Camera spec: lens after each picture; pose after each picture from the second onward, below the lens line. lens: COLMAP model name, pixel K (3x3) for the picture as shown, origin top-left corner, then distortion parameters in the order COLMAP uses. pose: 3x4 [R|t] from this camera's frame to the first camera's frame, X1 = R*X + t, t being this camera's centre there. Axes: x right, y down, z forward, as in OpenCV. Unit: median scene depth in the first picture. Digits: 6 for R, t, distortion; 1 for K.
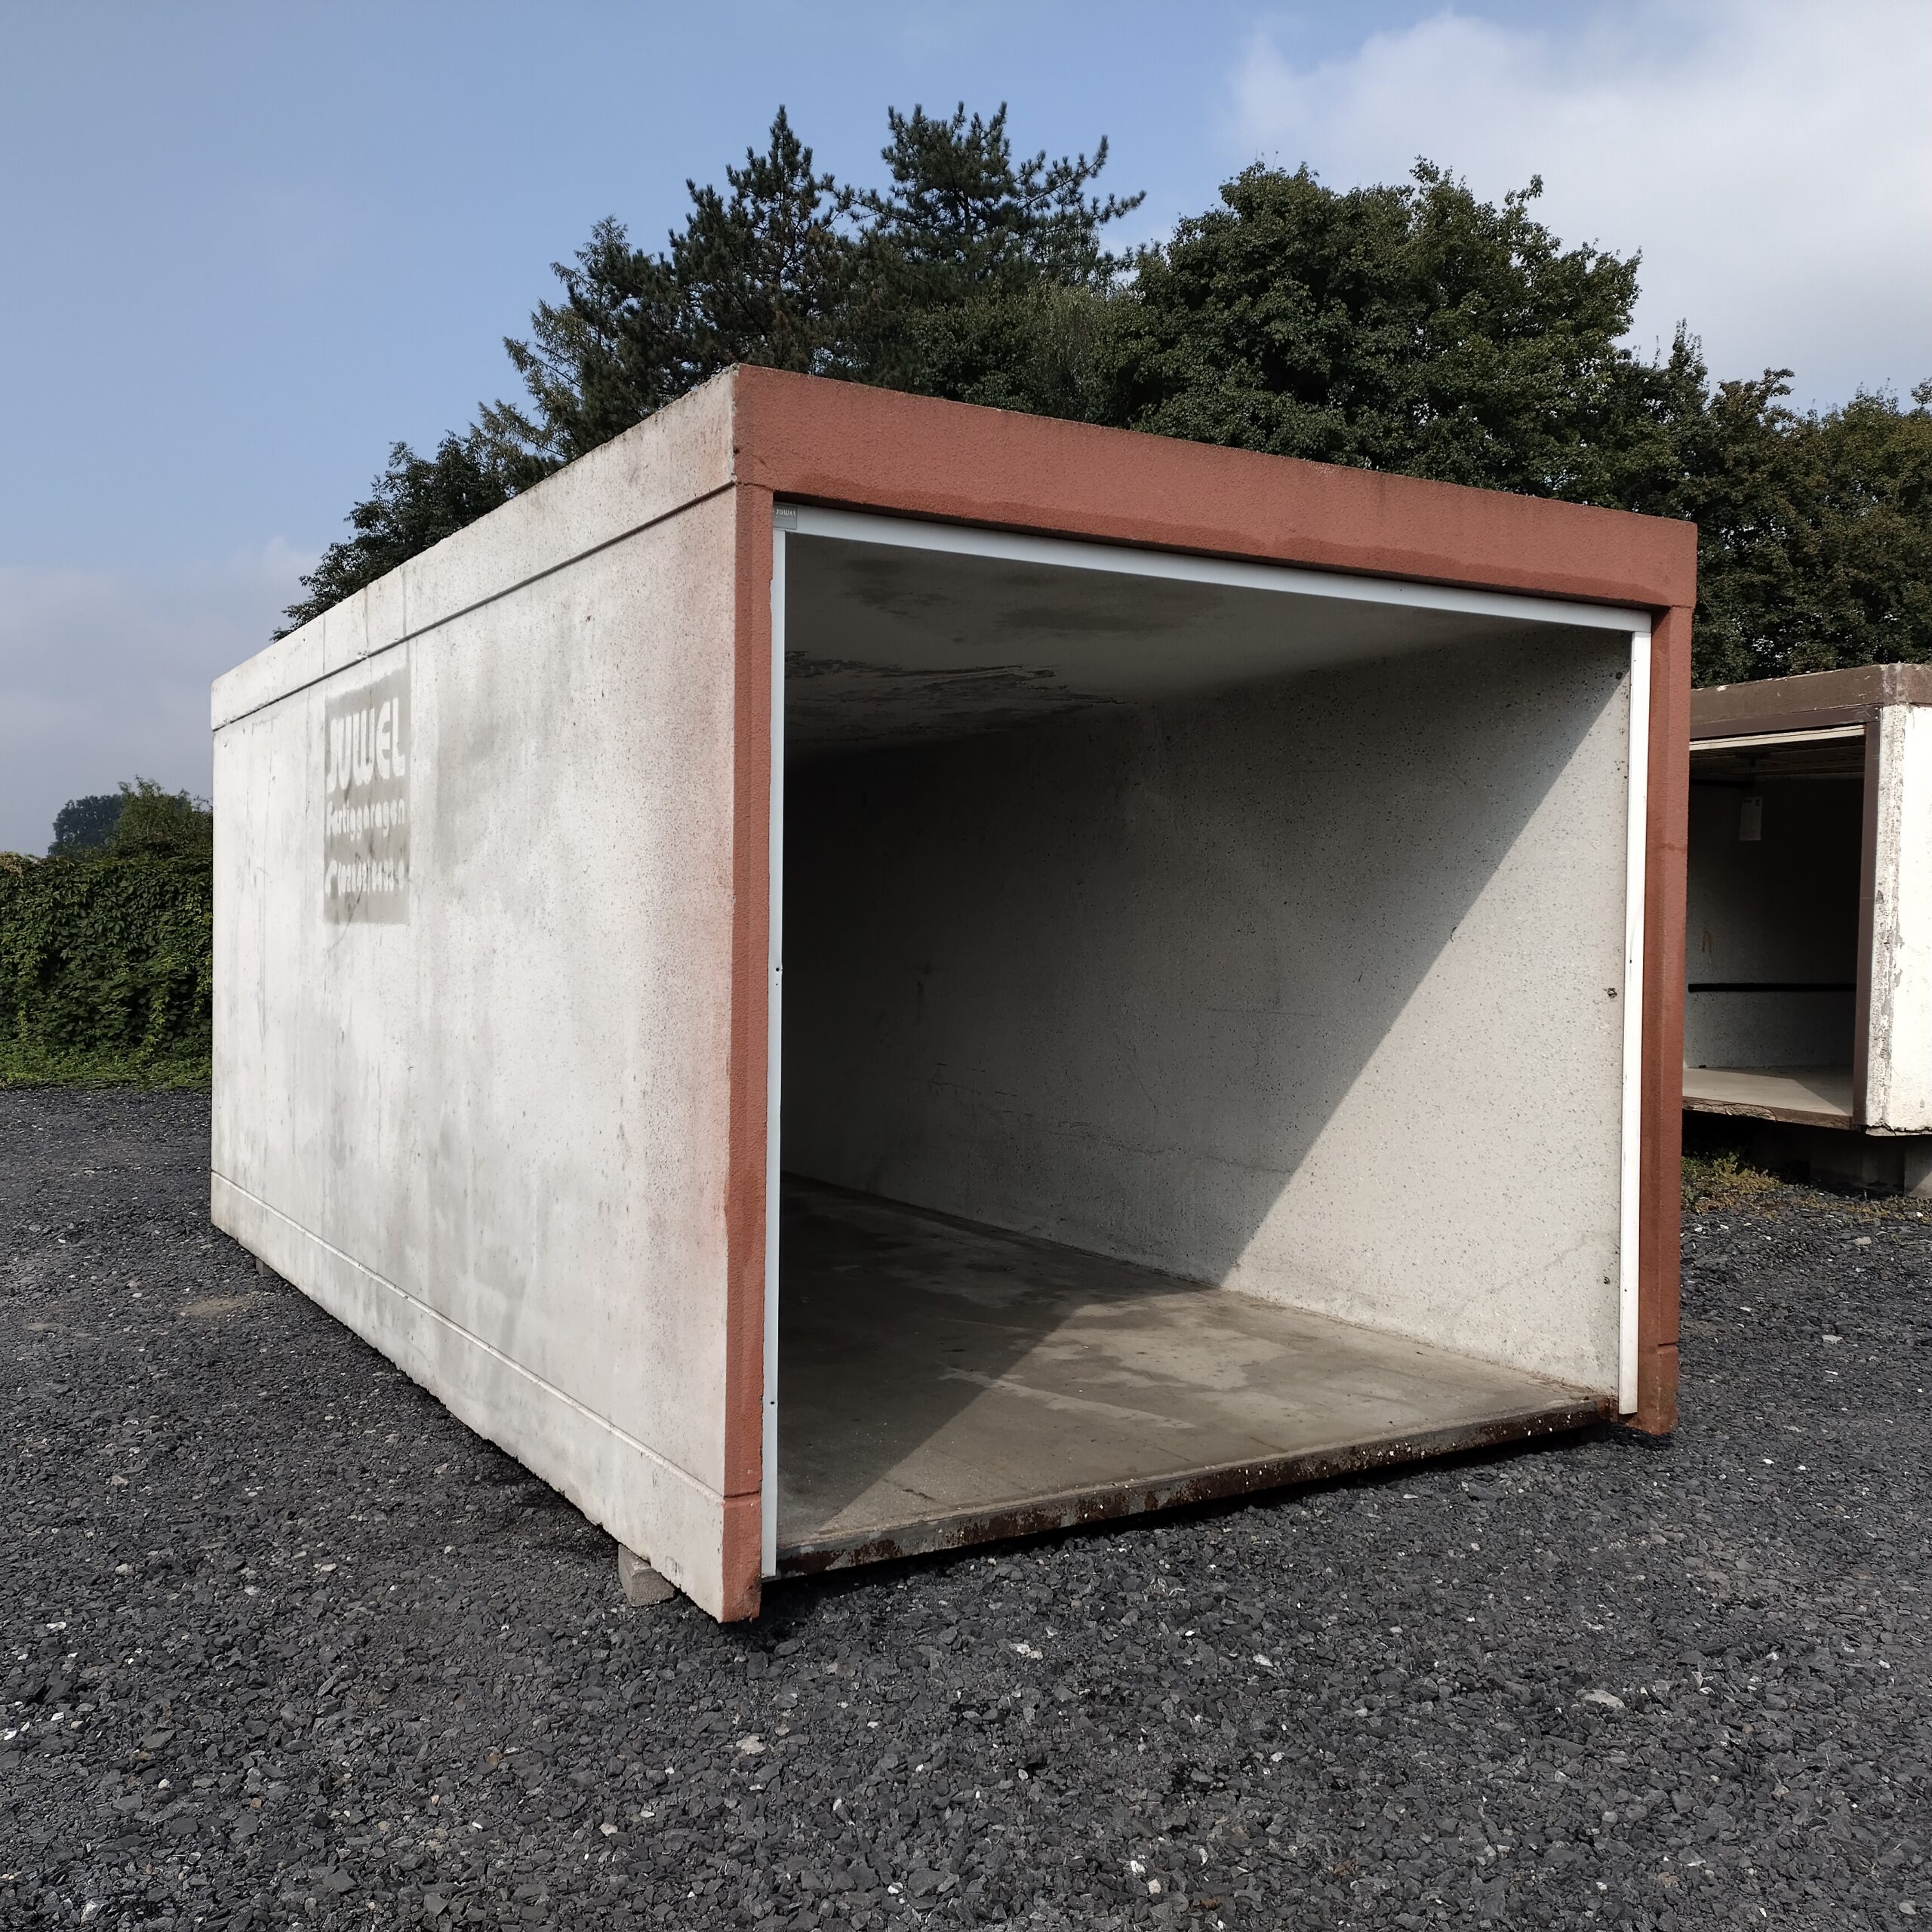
lens RADIAL K [[1907.0, 0, 965.3], [0, 1907.0, 960.5], [0, 0, 1]] dist [0.020219, 0.000000]
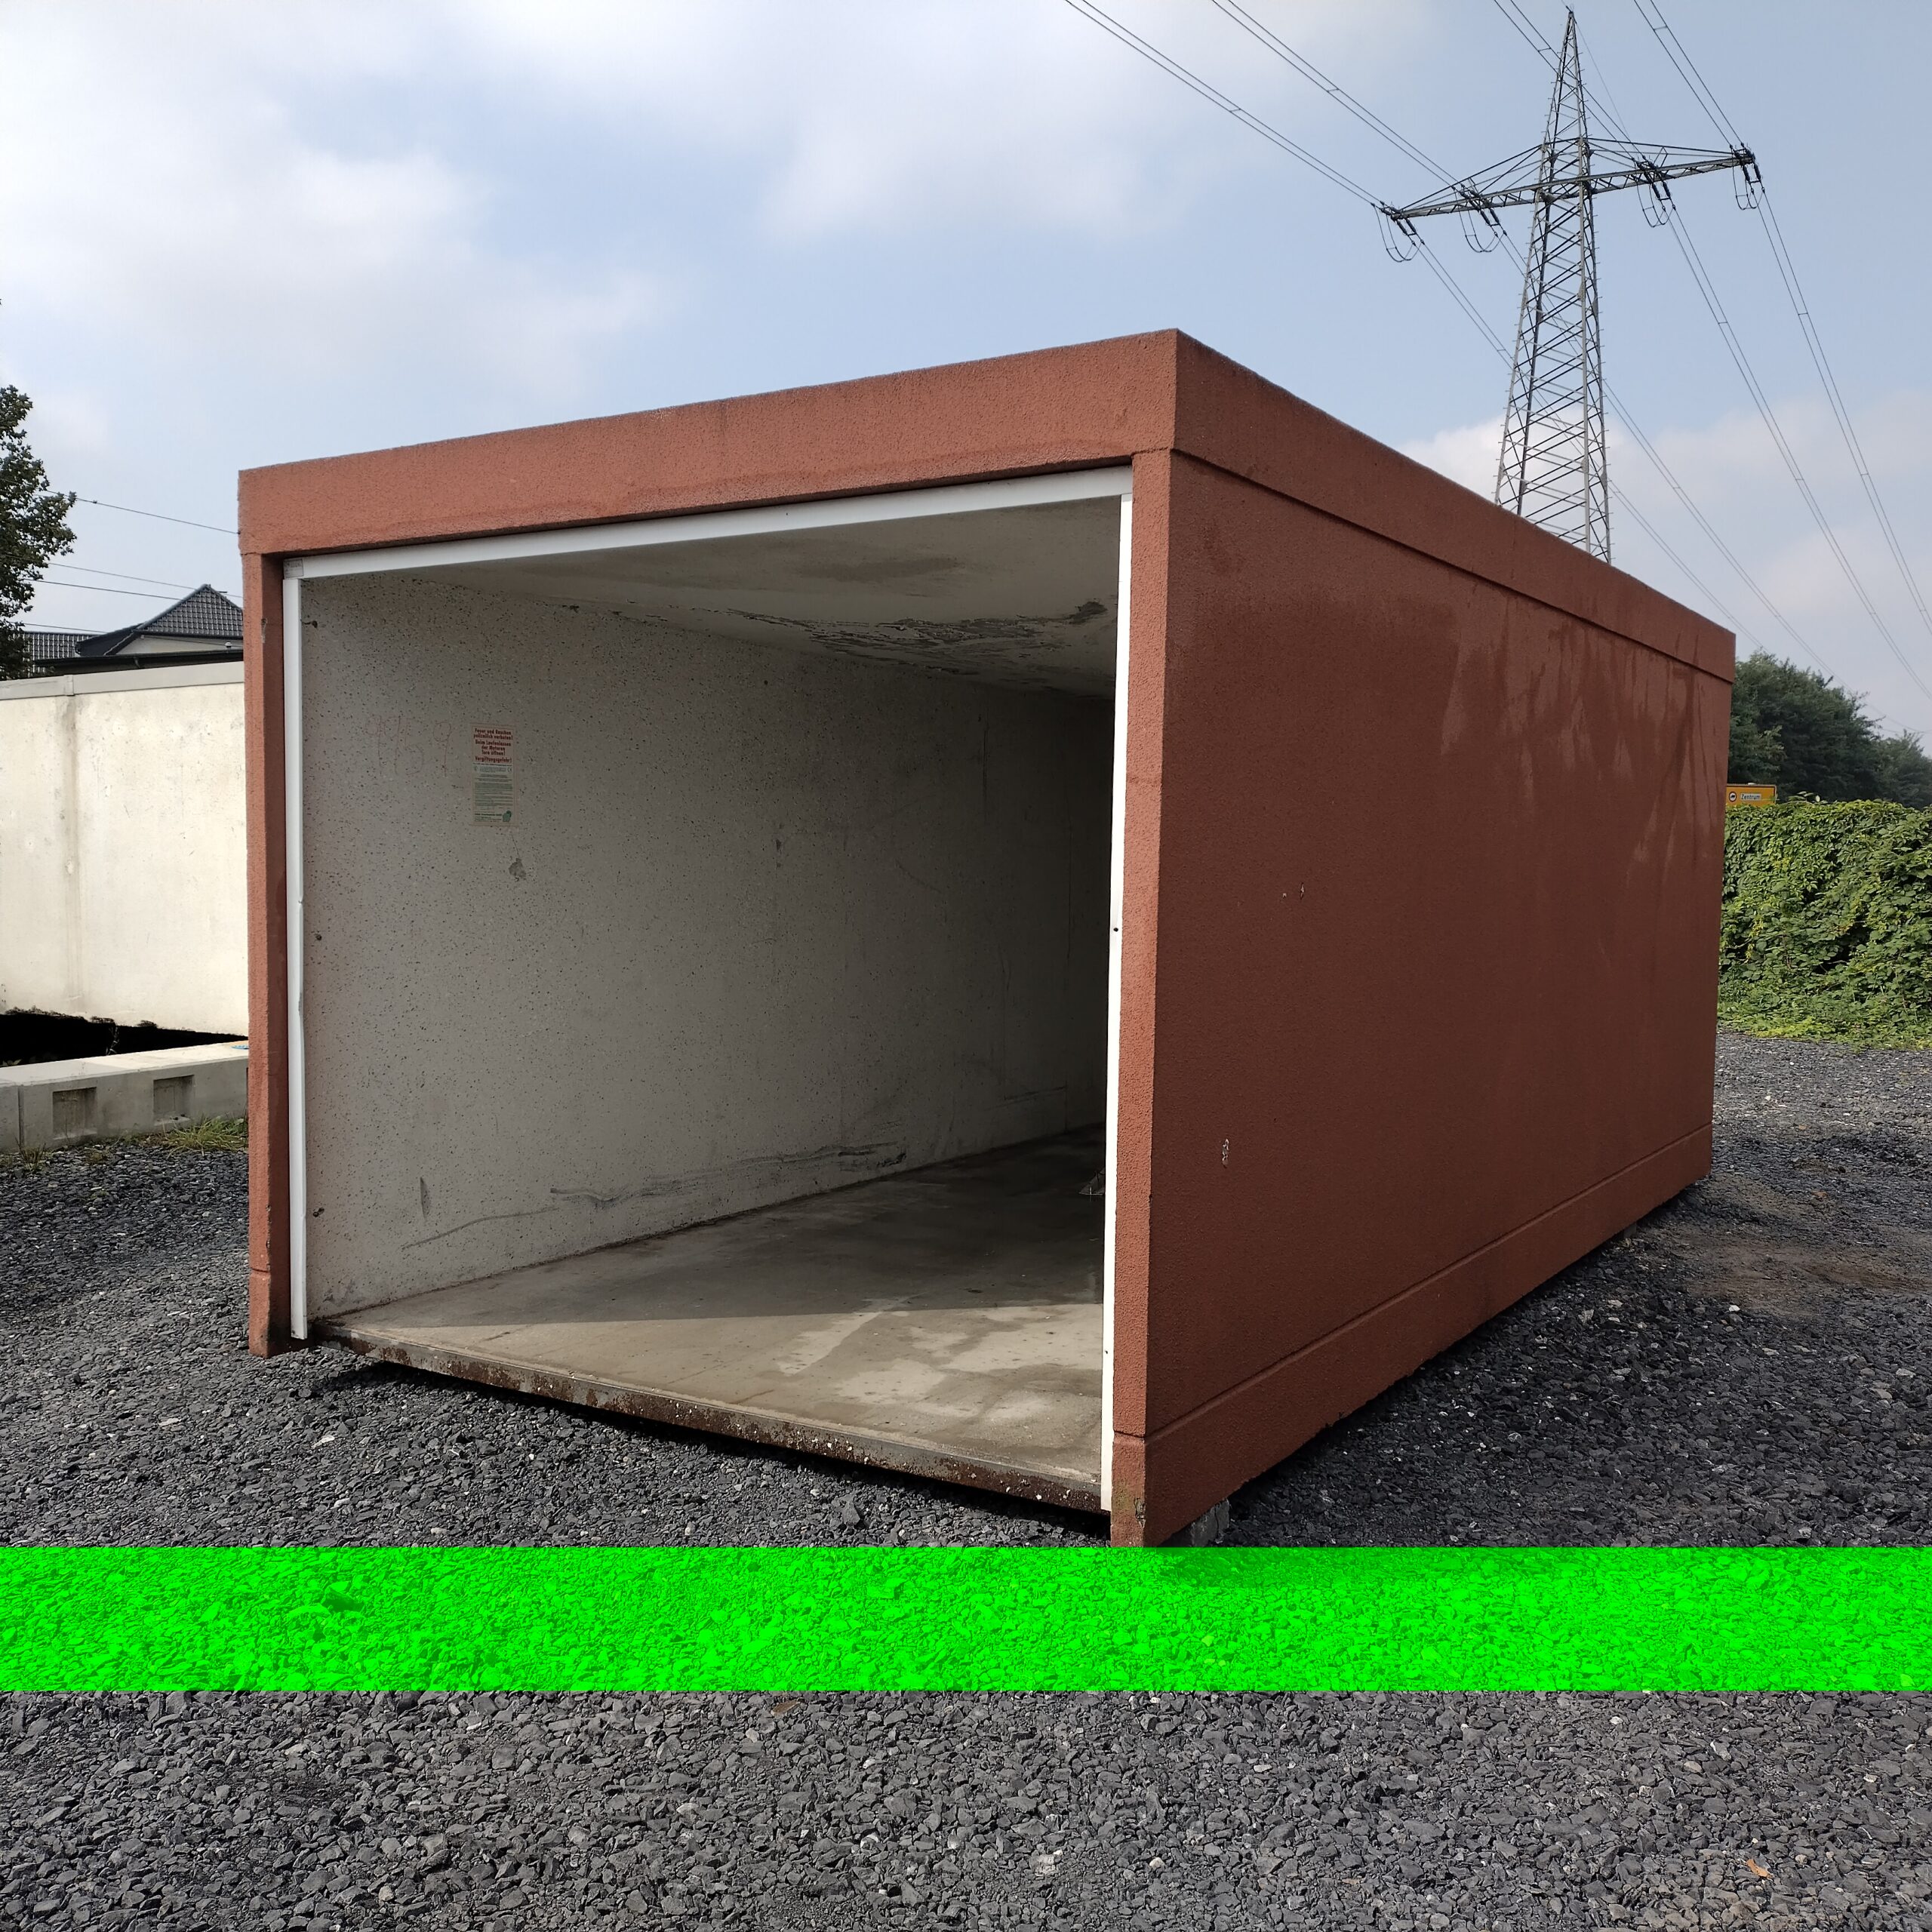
lens RADIAL K [[1907.0, 0, 979.2], [0, 1907.0, 971.4], [0, 0, 1]] dist [0.020219, 0.000000]
pose [[0.456200, 0.055600, -0.888138, 1.009111], [-0.024304, 0.998452, 0.050023, -0.019689], [0.889545, -0.001235, 0.456846, 0.604768]]
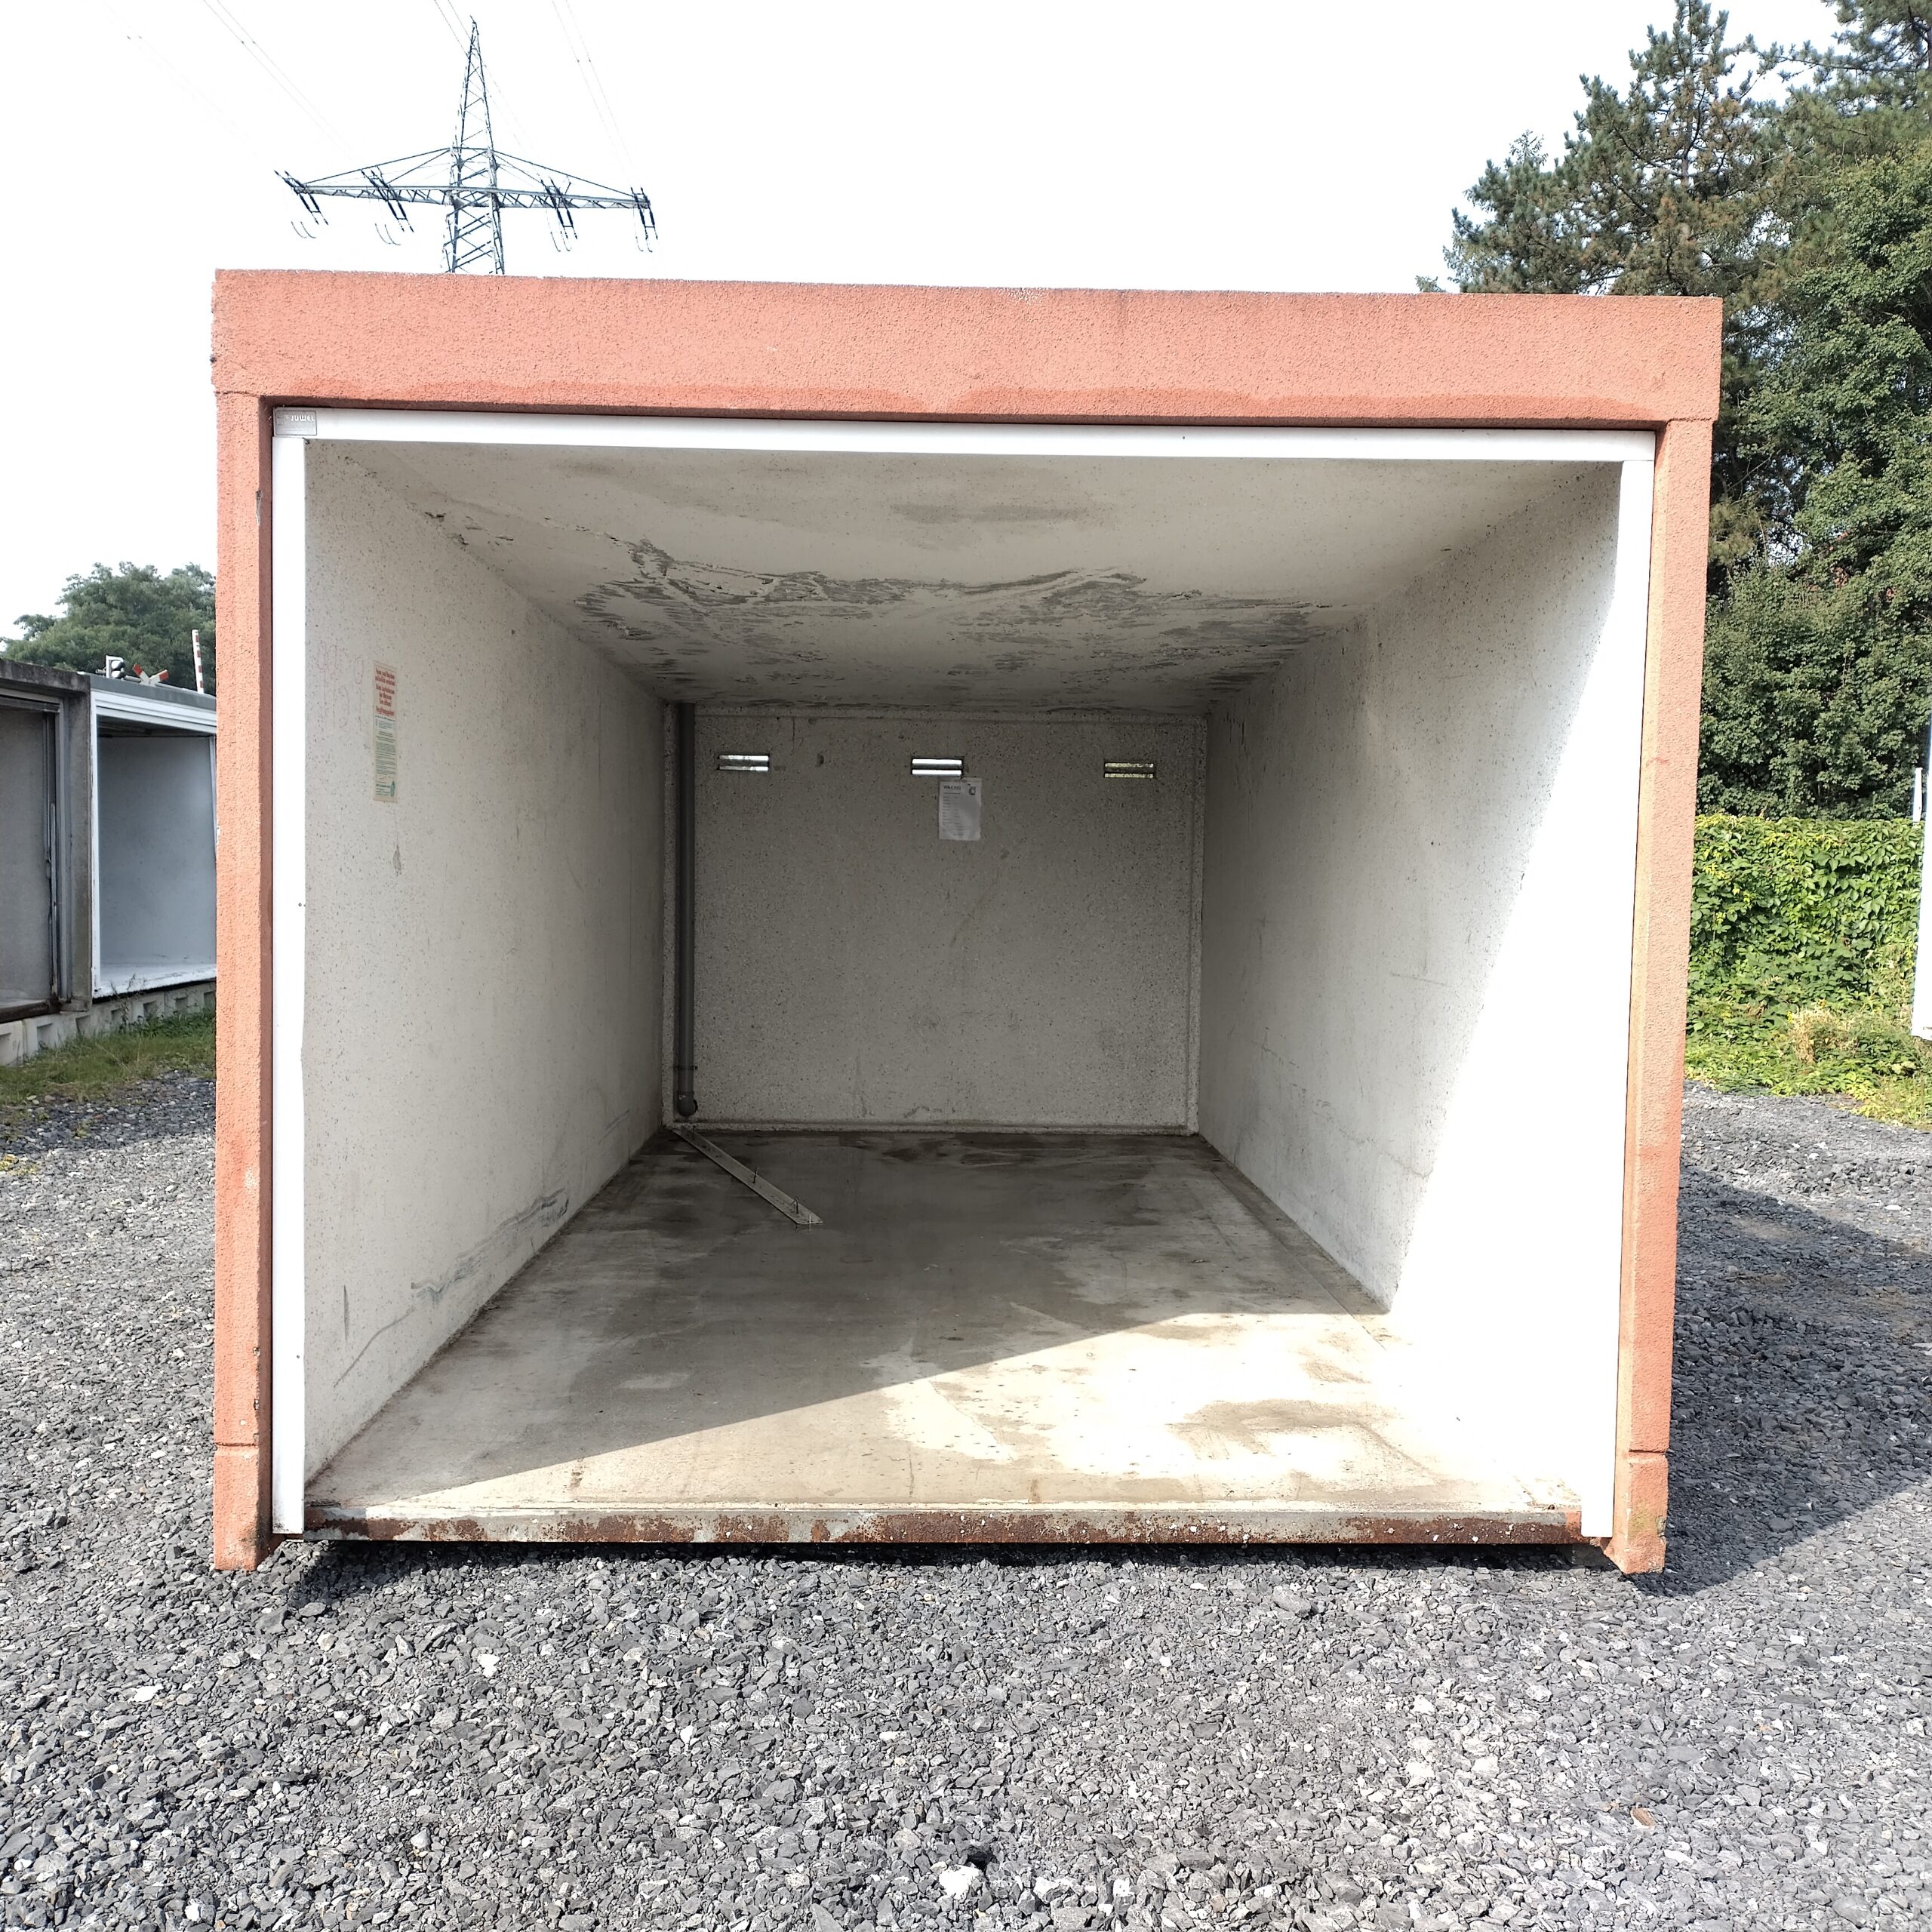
lens RADIAL K [[1907.0, 0, 964.6], [0, 1907.0, 974.5], [0, 0, 1]] dist [0.020219, 0.000000]
pose [[0.869877, 0.033442, -0.492133, 0.495752], [-0.017831, 0.999179, 0.036381, -0.001203], [0.492946, -0.022872, 0.869759, 0.248846]]
